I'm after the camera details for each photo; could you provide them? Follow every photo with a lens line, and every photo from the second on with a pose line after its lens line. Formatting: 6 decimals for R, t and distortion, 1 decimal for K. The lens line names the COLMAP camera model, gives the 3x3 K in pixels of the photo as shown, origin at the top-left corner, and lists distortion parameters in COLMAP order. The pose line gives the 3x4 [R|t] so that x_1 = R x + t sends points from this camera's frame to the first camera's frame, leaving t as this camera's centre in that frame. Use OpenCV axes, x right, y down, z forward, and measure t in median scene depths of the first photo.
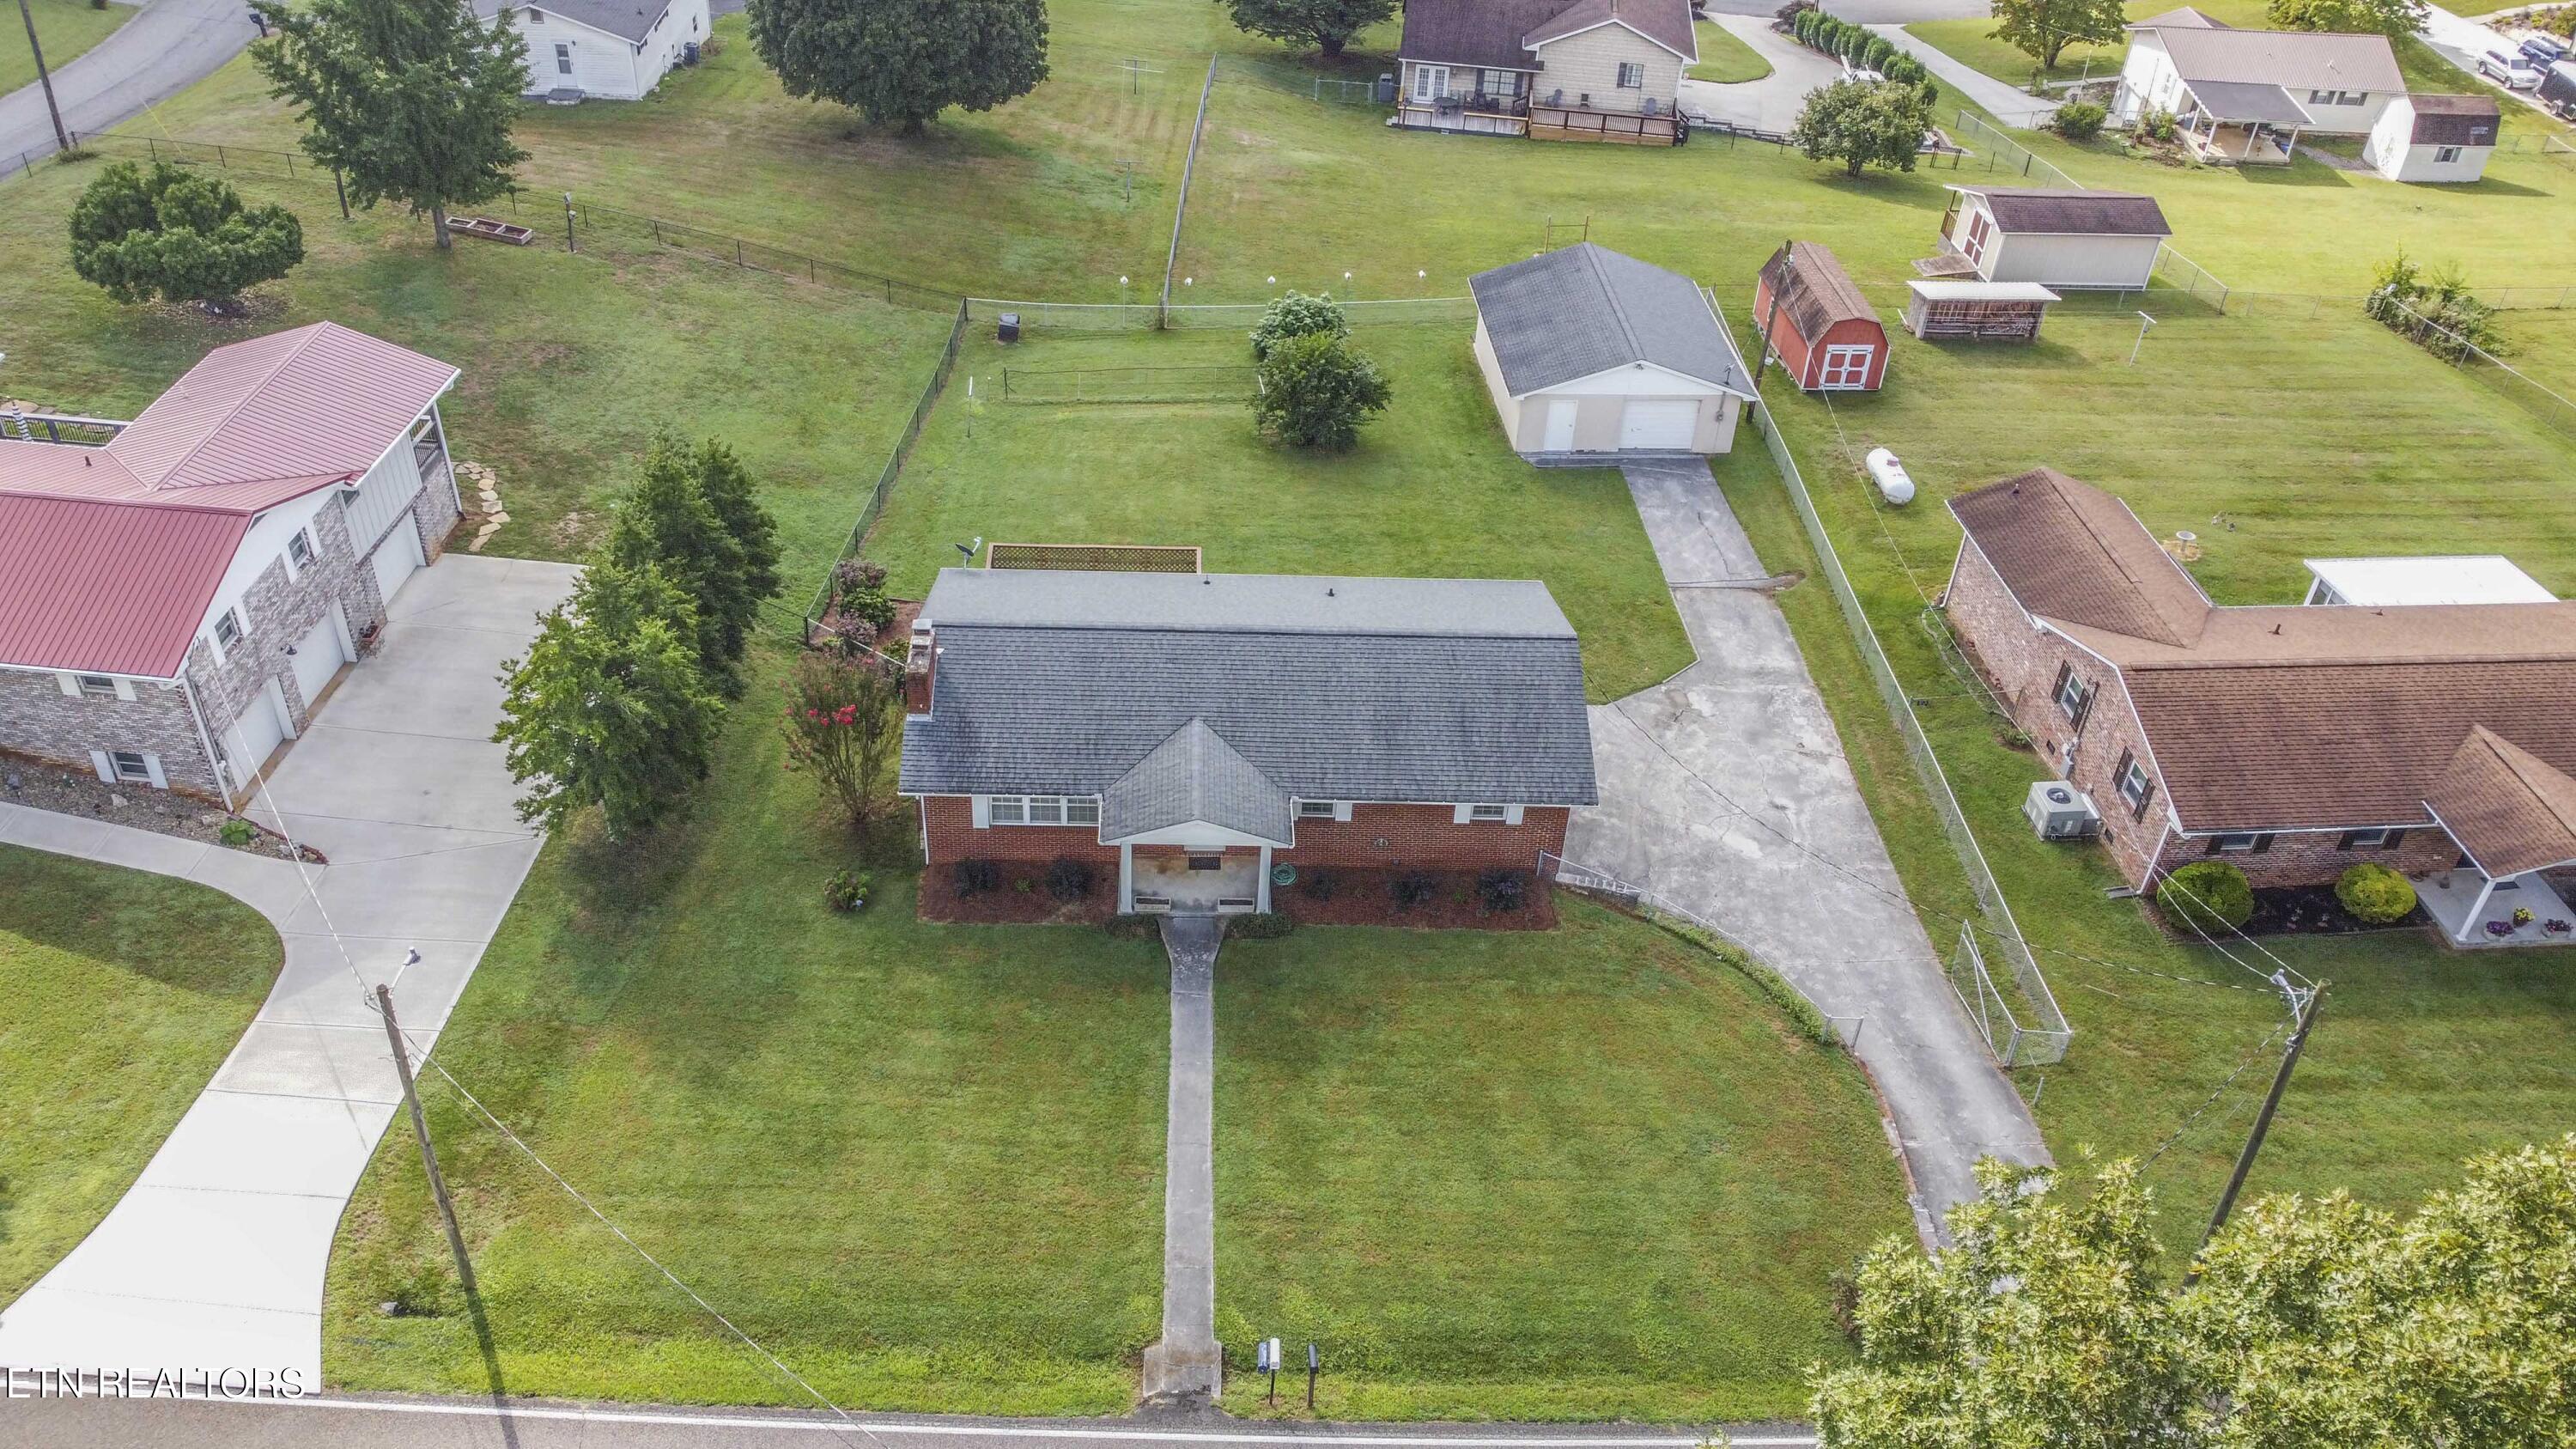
lens RADIAL K [[1950.2, 0, 1268.2], [0, 1950.2, 732.8], [0, 0, 1]] dist [0.009312, -0.014192]
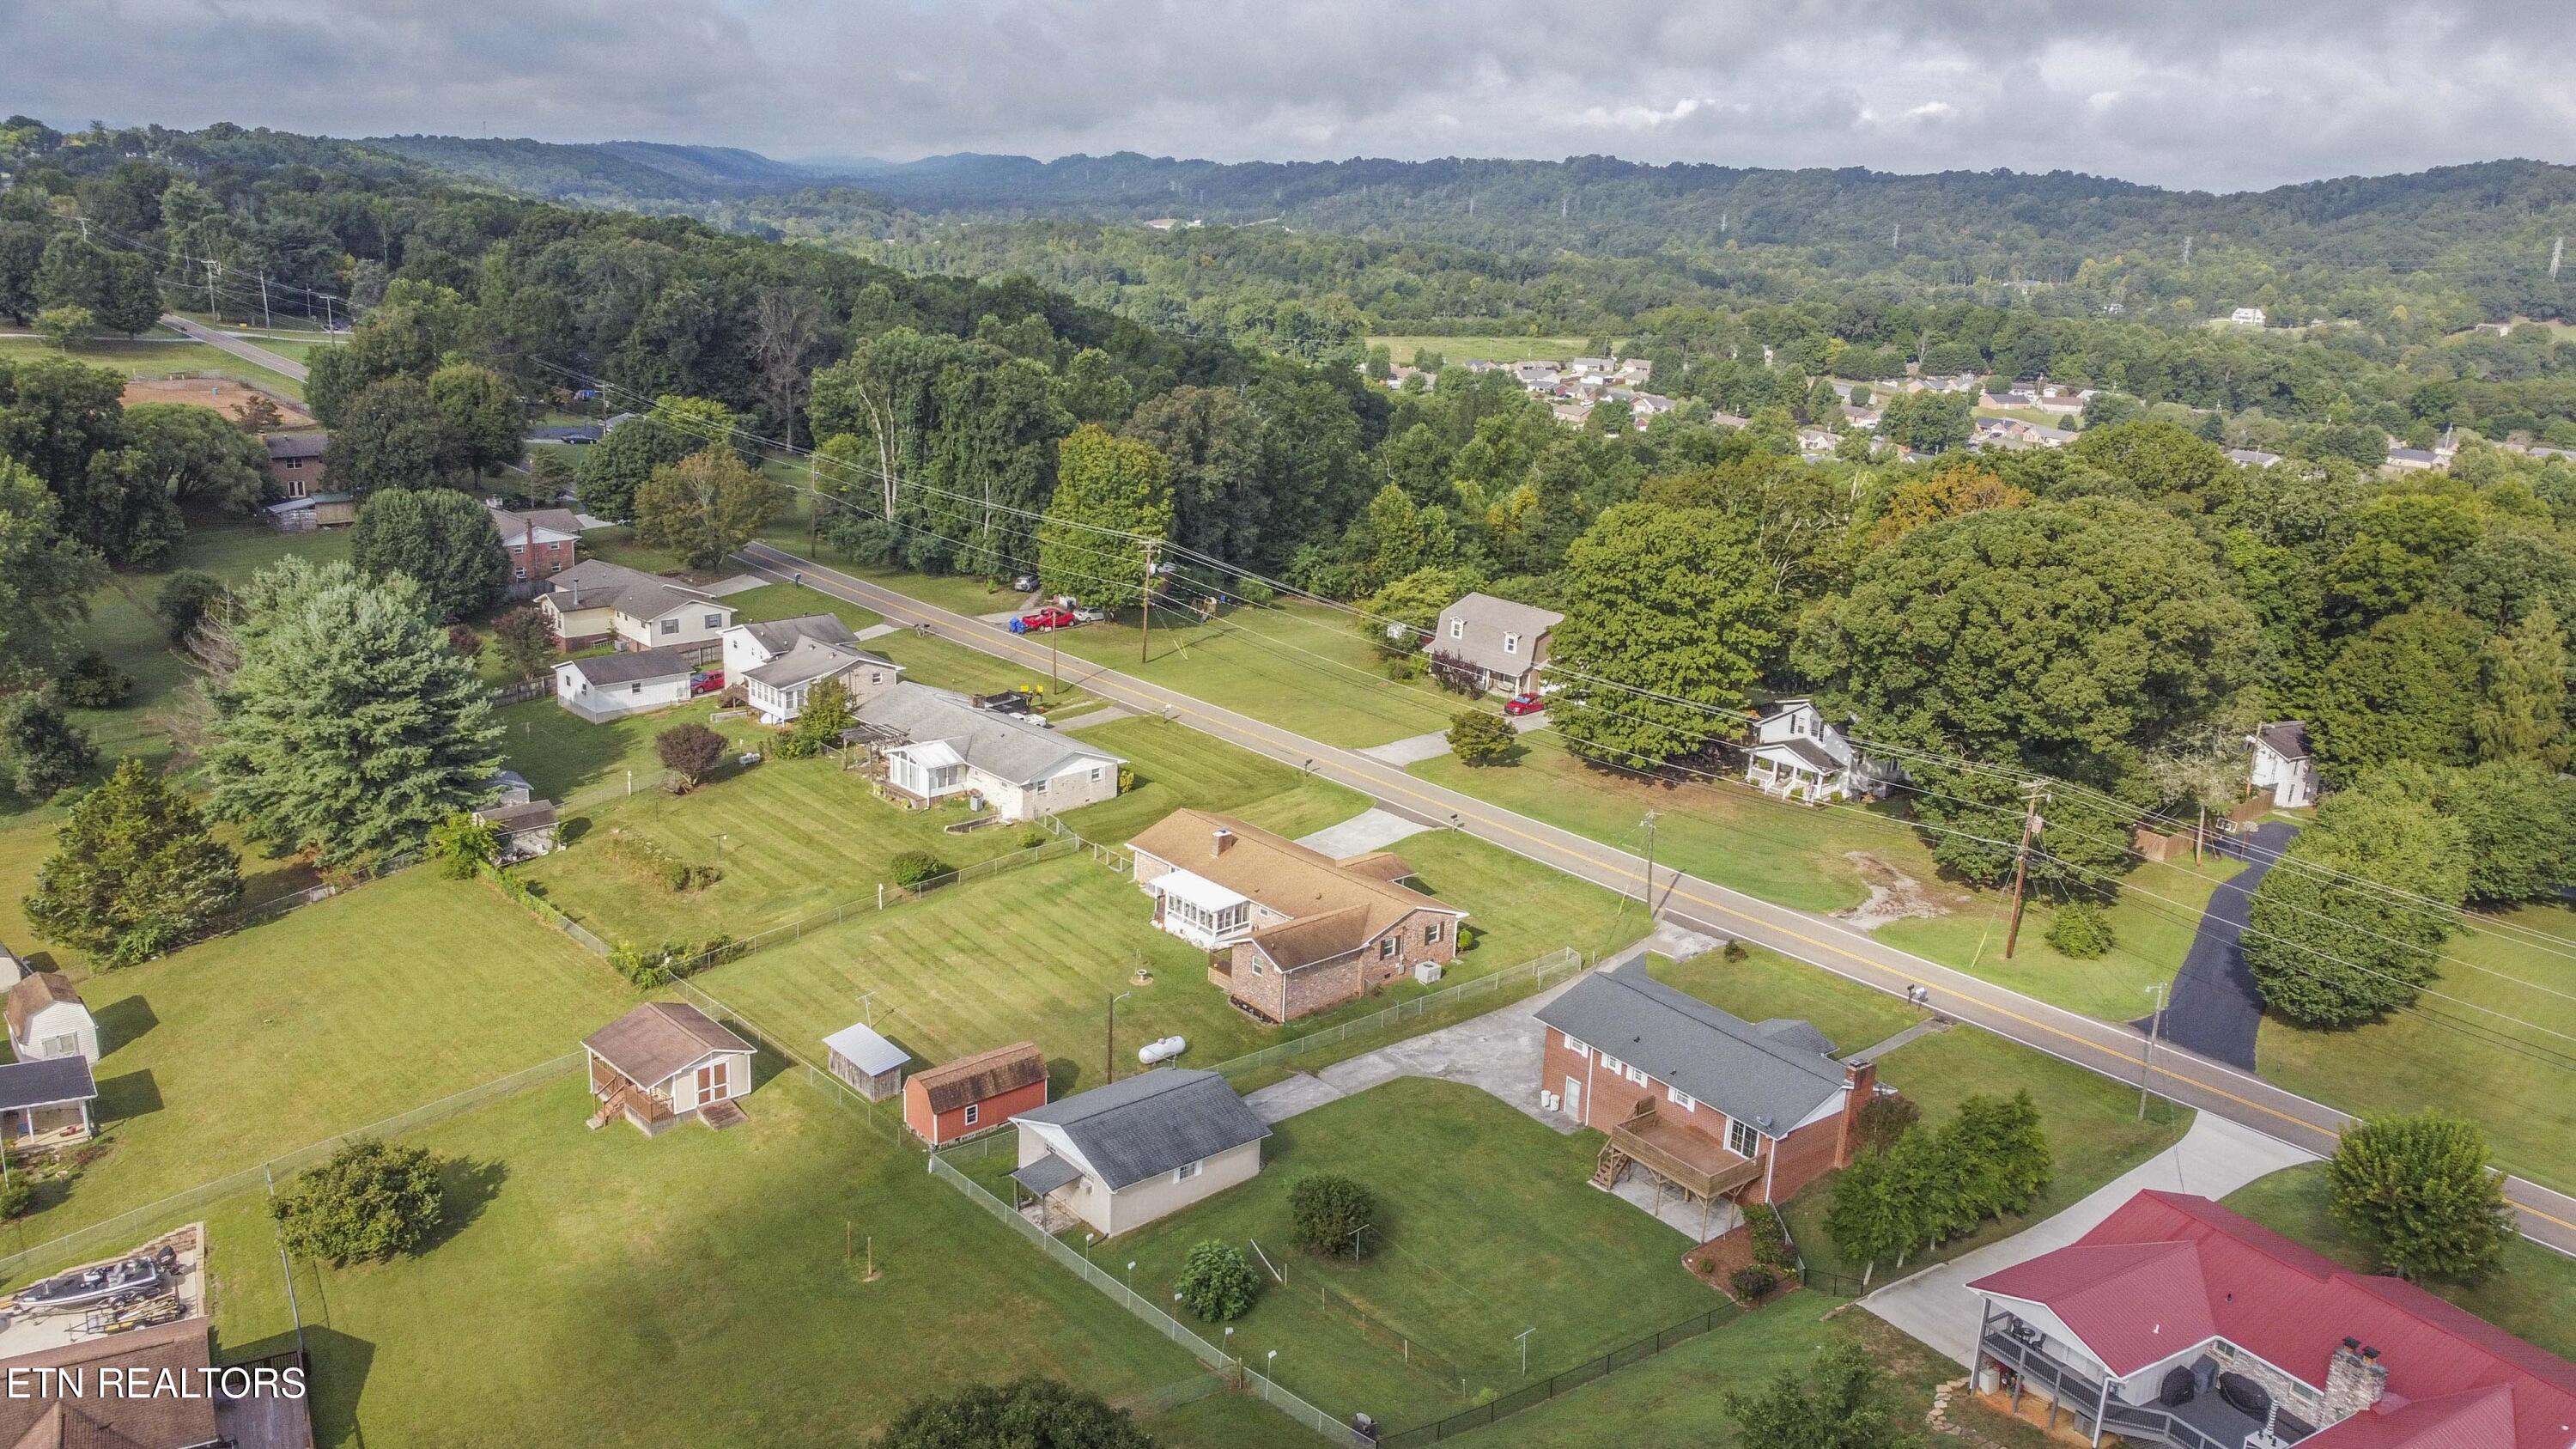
lens RADIAL K [[1950.2, 0, 1277.8], [0, 1950.2, 720.9], [0, 0, 1]] dist [0.009312, -0.014192]
pose [[-0.587431, -0.288760, 0.756005, -0.987295], [0.435586, 0.674496, 0.596087, -1.391931], [-0.682049, 0.679464, -0.270440, 1.343827]]
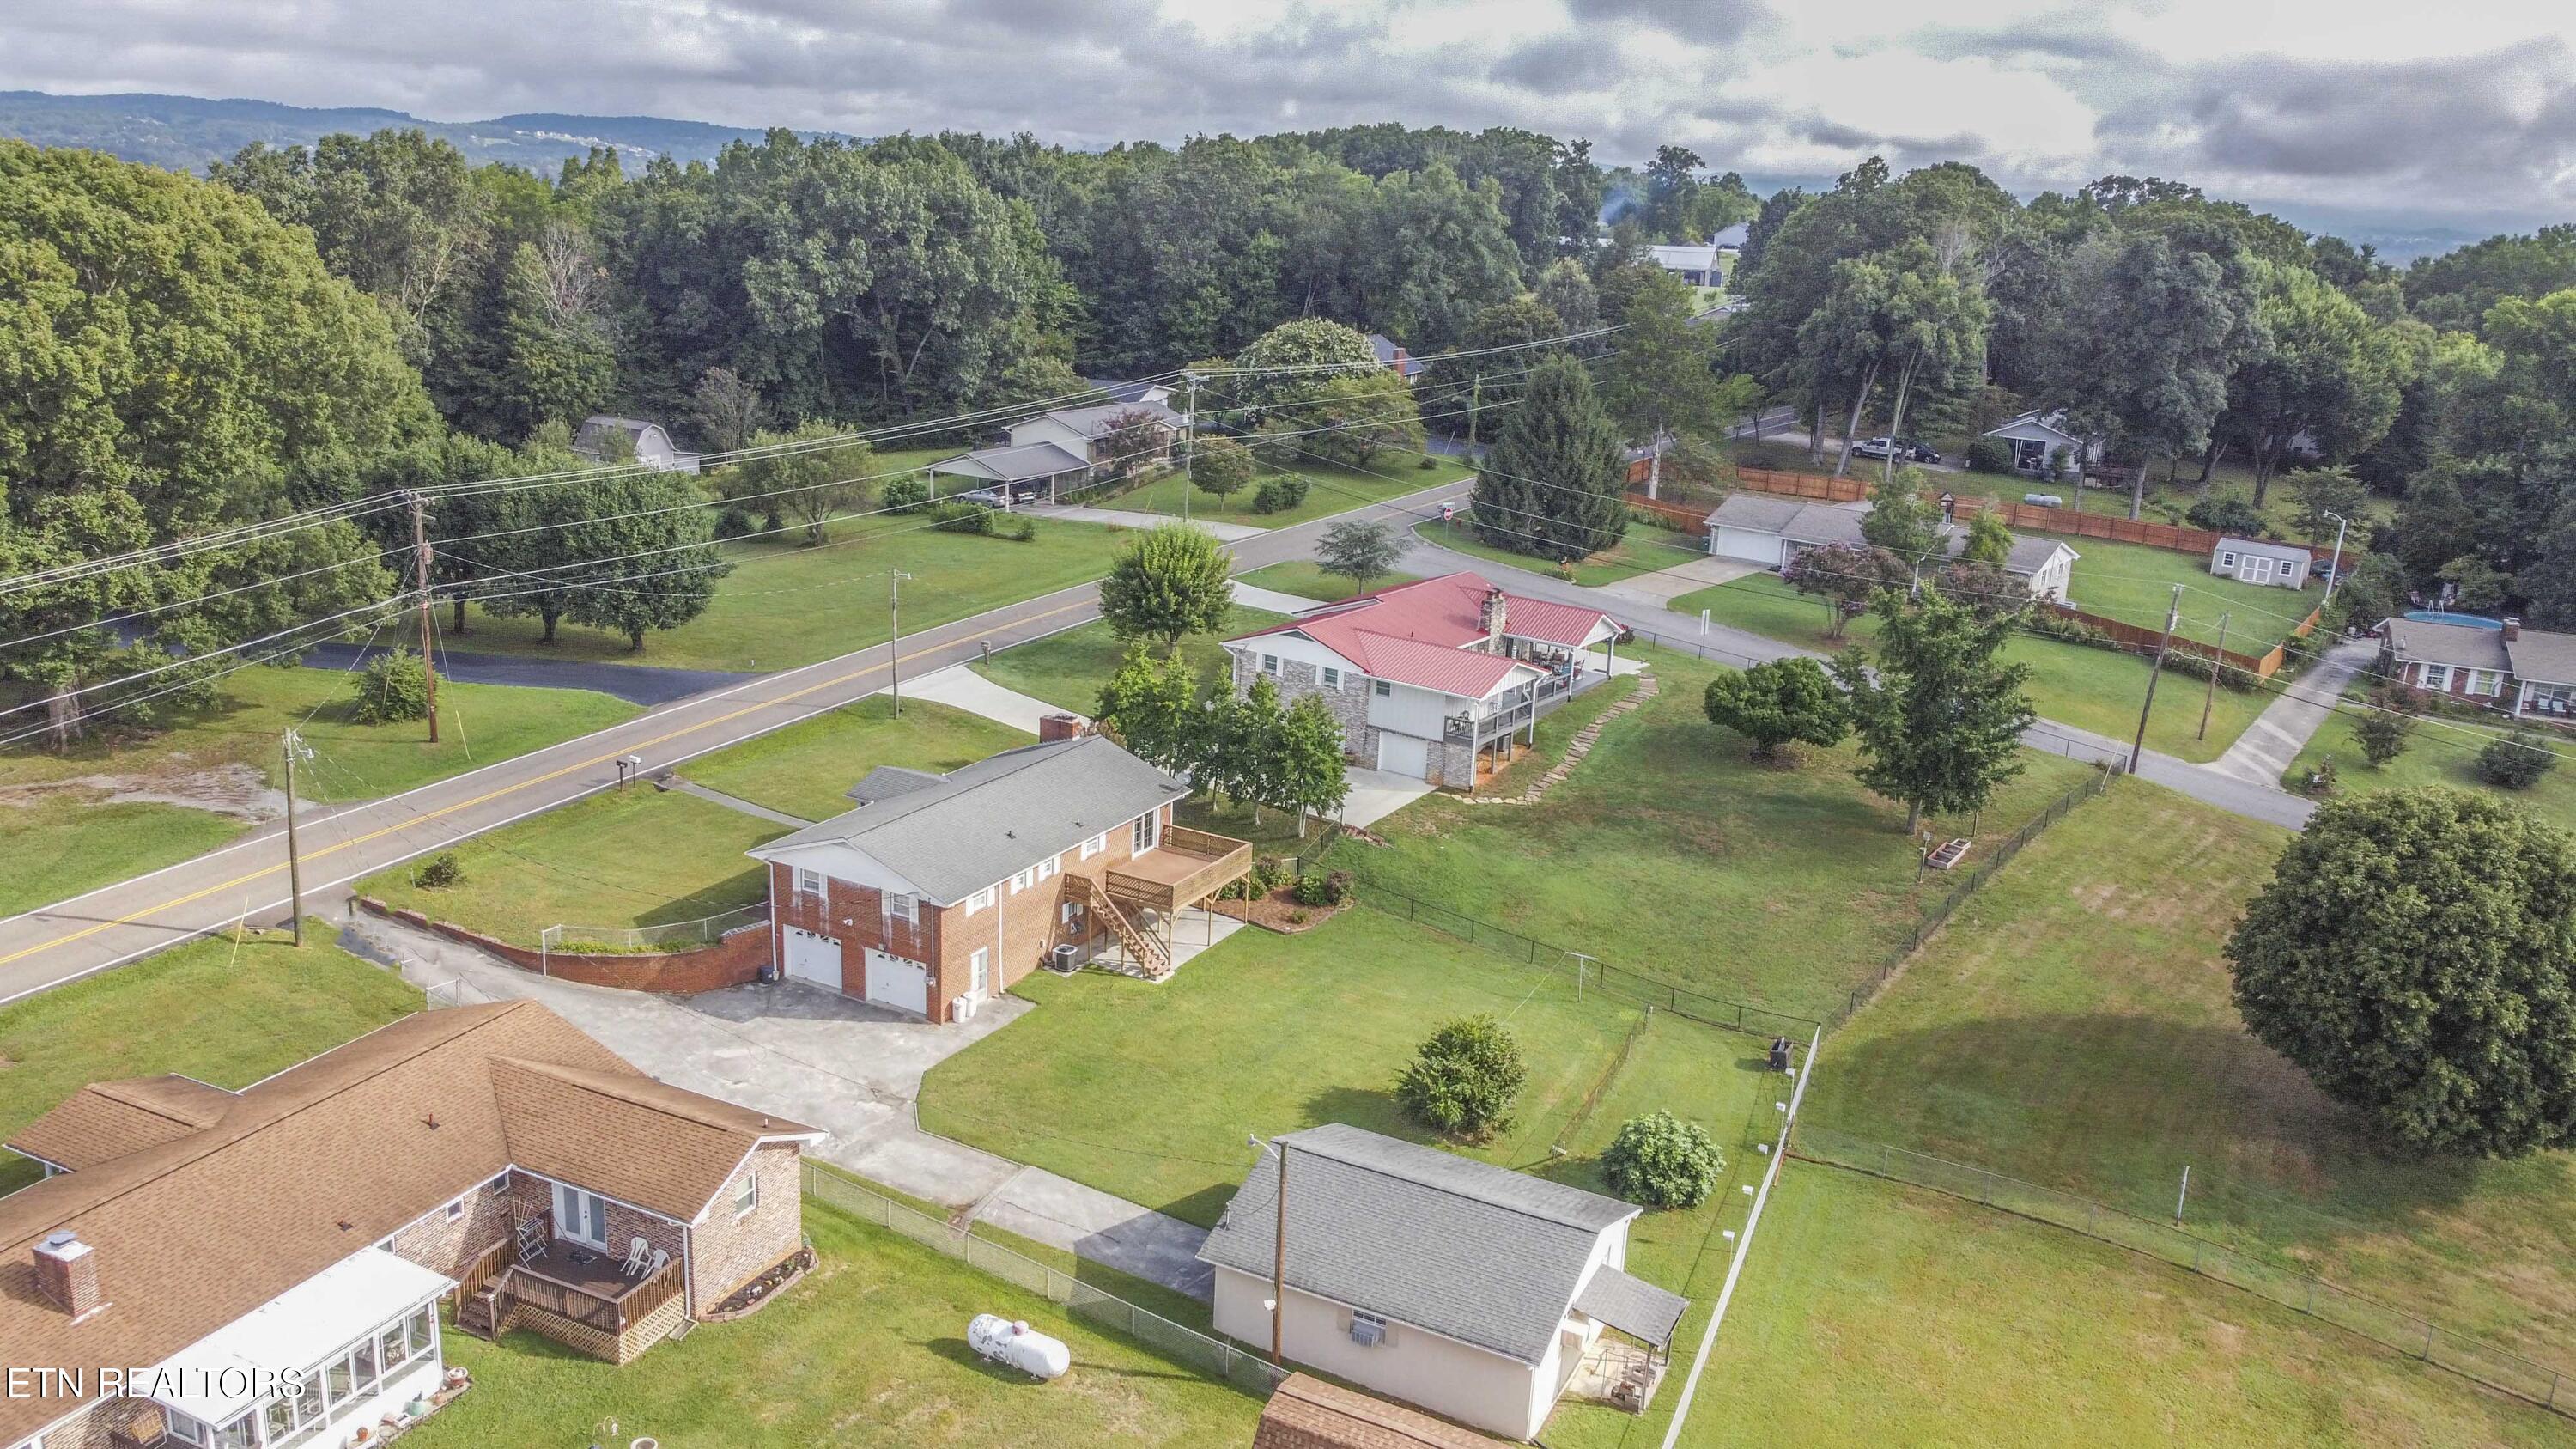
lens RADIAL K [[1950.2, 0, 1275.3], [0, 1950.2, 718.7], [0, 0, 1]] dist [0.009312, -0.014192]
pose [[-0.508717, 0.169866, -0.844010, 0.975346], [-0.577138, 0.660161, 0.480728, -0.802427], [0.638841, 0.731665, -0.237799, 1.208533]]
